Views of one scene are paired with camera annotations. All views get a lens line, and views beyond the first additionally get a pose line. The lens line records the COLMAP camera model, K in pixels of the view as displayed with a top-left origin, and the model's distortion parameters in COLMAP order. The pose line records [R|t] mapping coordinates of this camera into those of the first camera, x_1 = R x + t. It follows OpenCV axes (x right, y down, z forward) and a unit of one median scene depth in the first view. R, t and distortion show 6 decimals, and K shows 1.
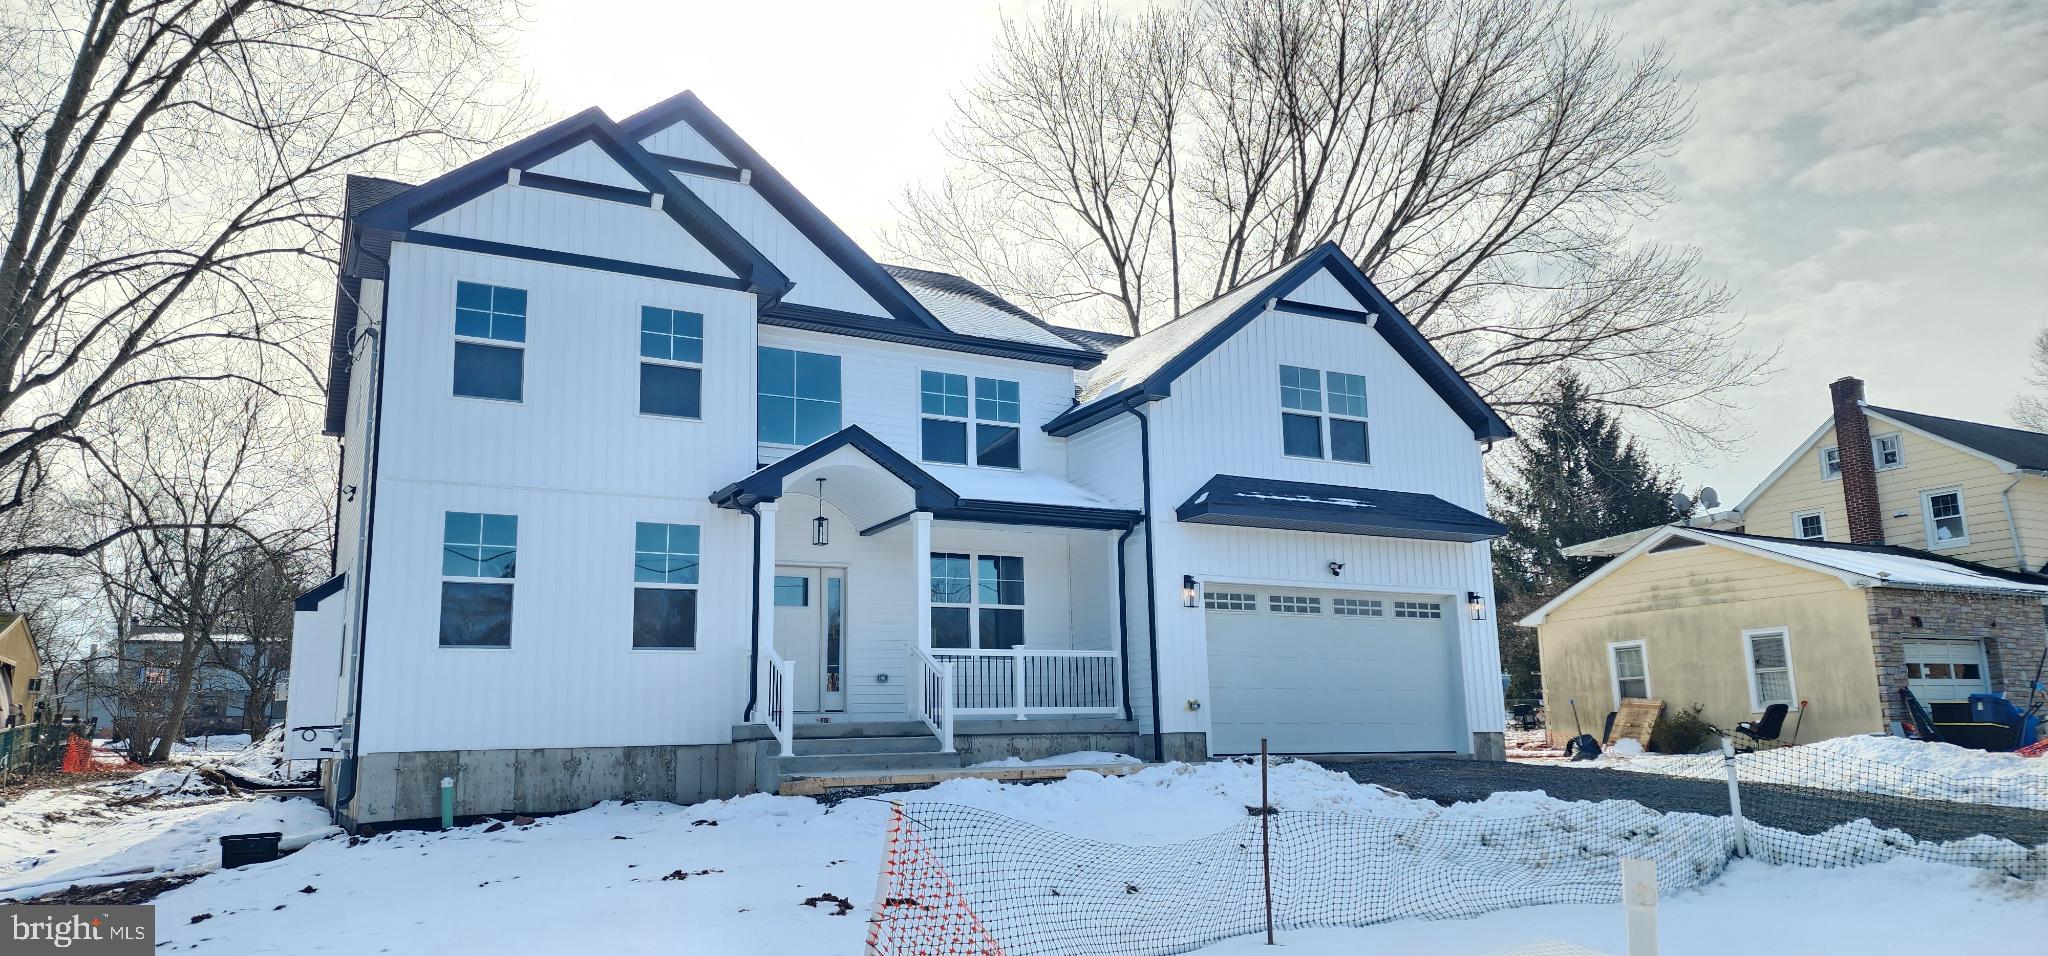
lens RADIAL K [[1354.4, 0, 1010.2], [0, 1354.4, 481.5], [0, 0, 1]] dist [0.094022, -0.087138]
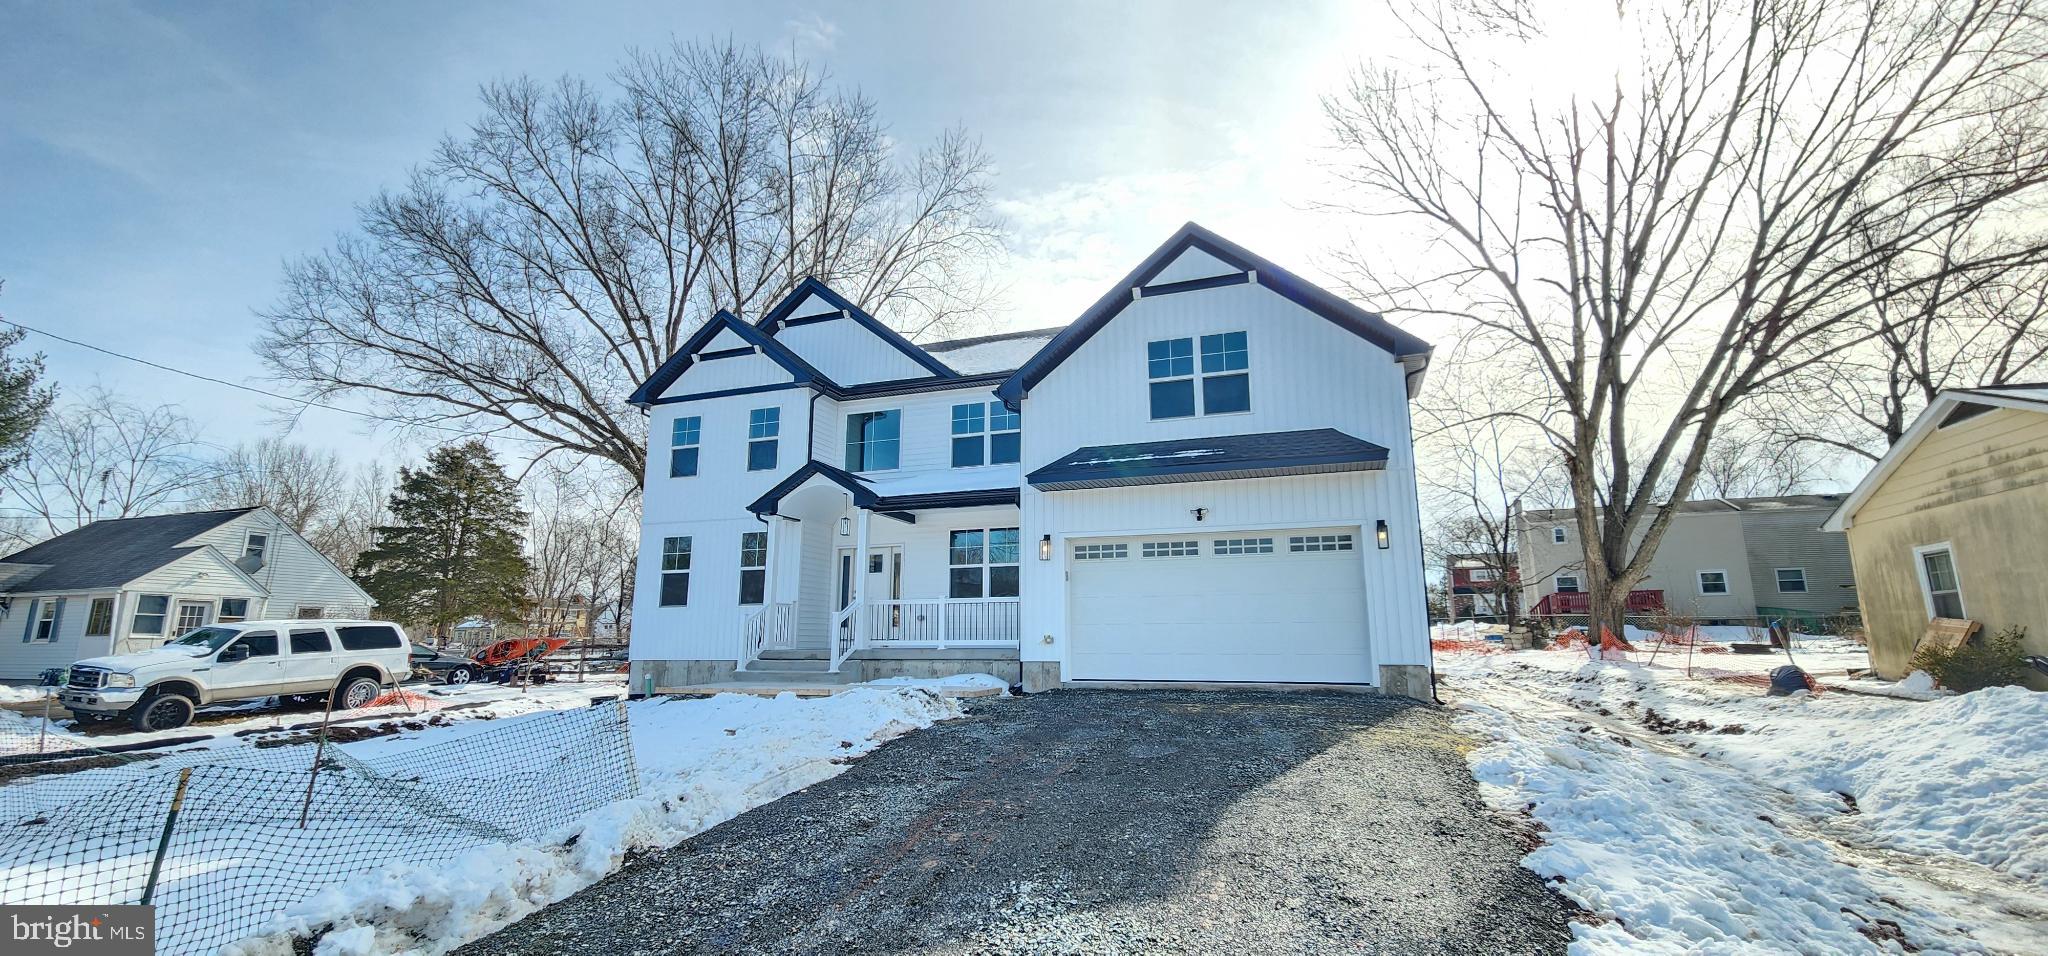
lens RADIAL K [[841.1, 0, 1024.0], [0, 841.1, 478.0], [0, 0, 1]] dist [-0.000990, 0.000388]
pose [[0.673628, -0.126624, -0.728143, 0.636009], [0.130684, 0.990097, -0.051278, 0.051011], [0.727425, -0.060614, 0.683504, 0.429574]]
